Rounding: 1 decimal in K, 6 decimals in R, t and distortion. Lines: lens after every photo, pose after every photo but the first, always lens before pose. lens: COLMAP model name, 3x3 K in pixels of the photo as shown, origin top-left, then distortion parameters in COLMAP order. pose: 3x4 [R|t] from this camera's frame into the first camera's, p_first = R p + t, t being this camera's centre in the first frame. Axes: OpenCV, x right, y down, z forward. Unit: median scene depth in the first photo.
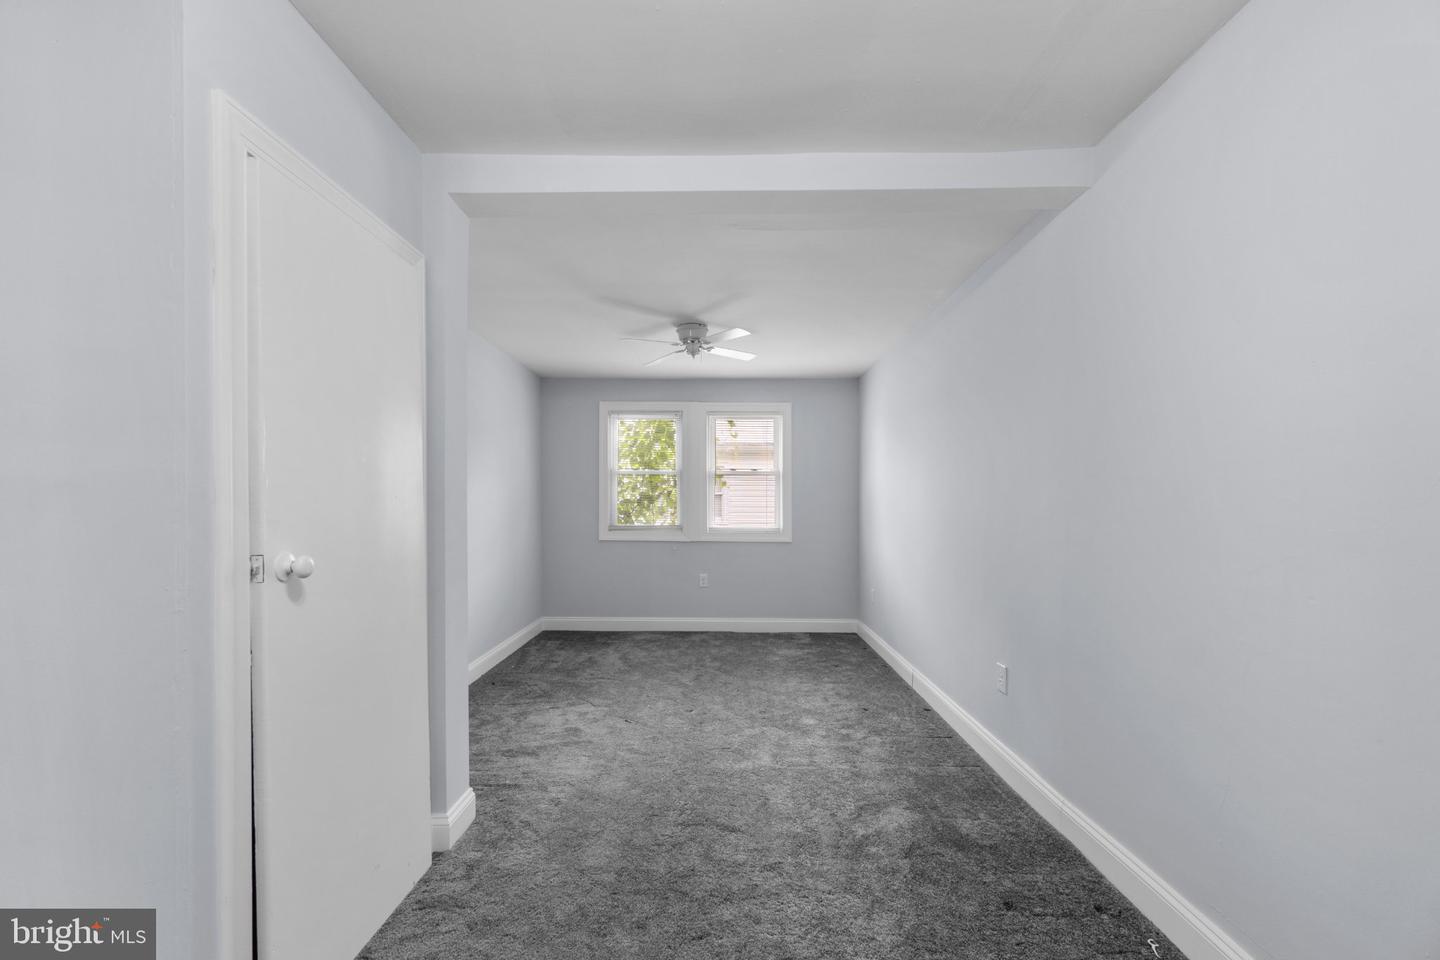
lens RADIAL K [[626.1, 0, 711.7], [0, 626.1, 507.8], [0, 0, 1]] dist [-0.005848, 0.002160]
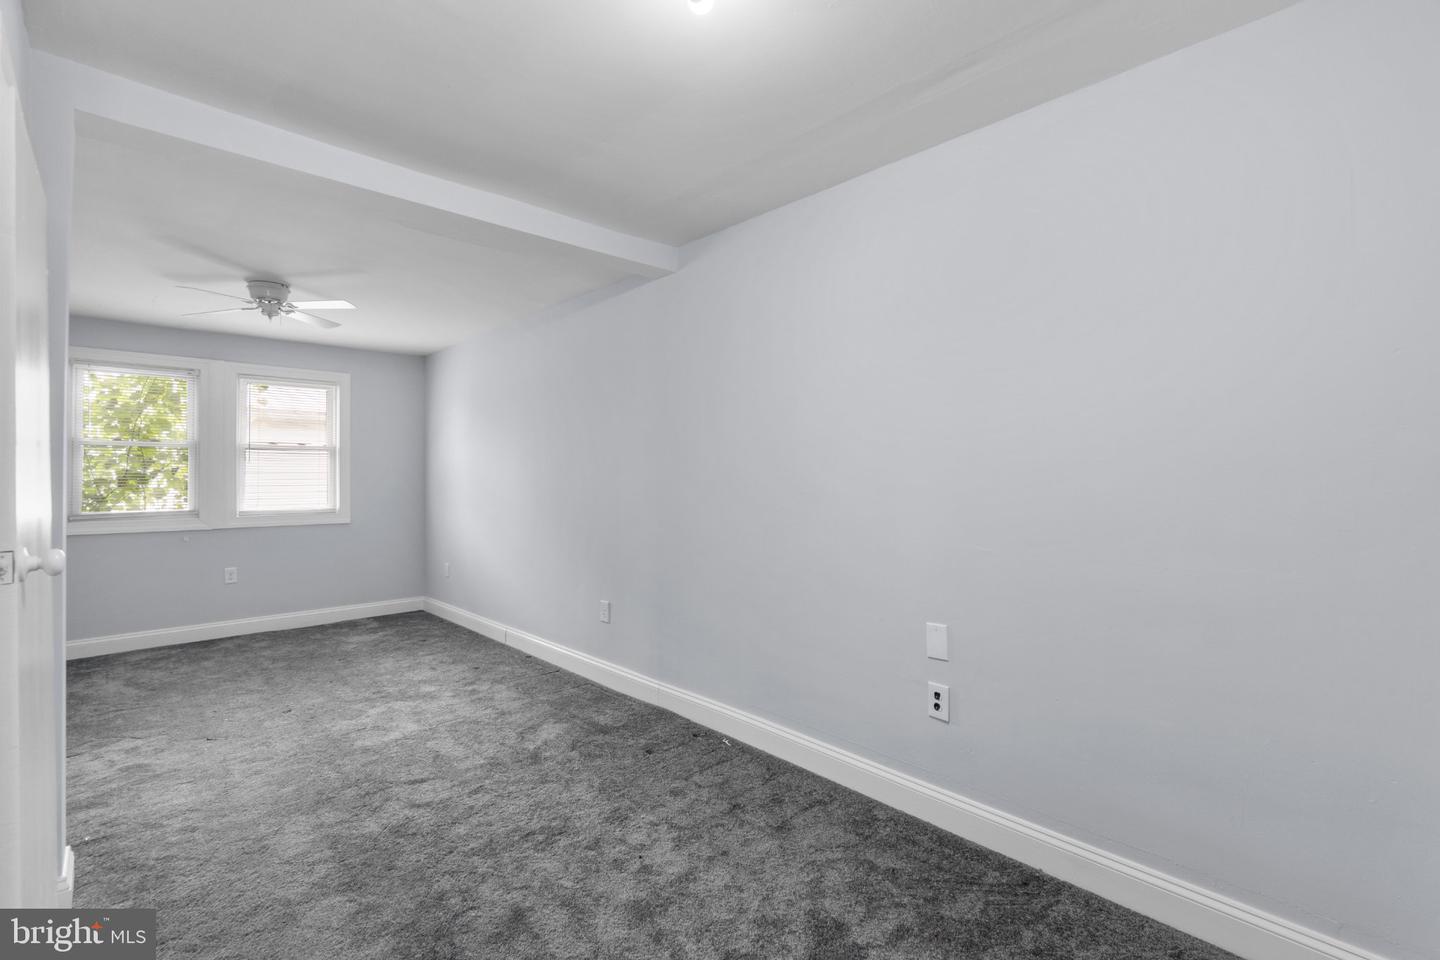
lens RADIAL K [[626.1, 0, 724.4], [0, 626.1, 474.9], [0, 0, 1]] dist [-0.005848, 0.002160]
pose [[0.716067, -0.006909, 0.697997, -0.189643], [0.016043, 0.999850, -0.006562, -0.001973], [-0.697847, 0.015897, 0.716071, -0.086458]]
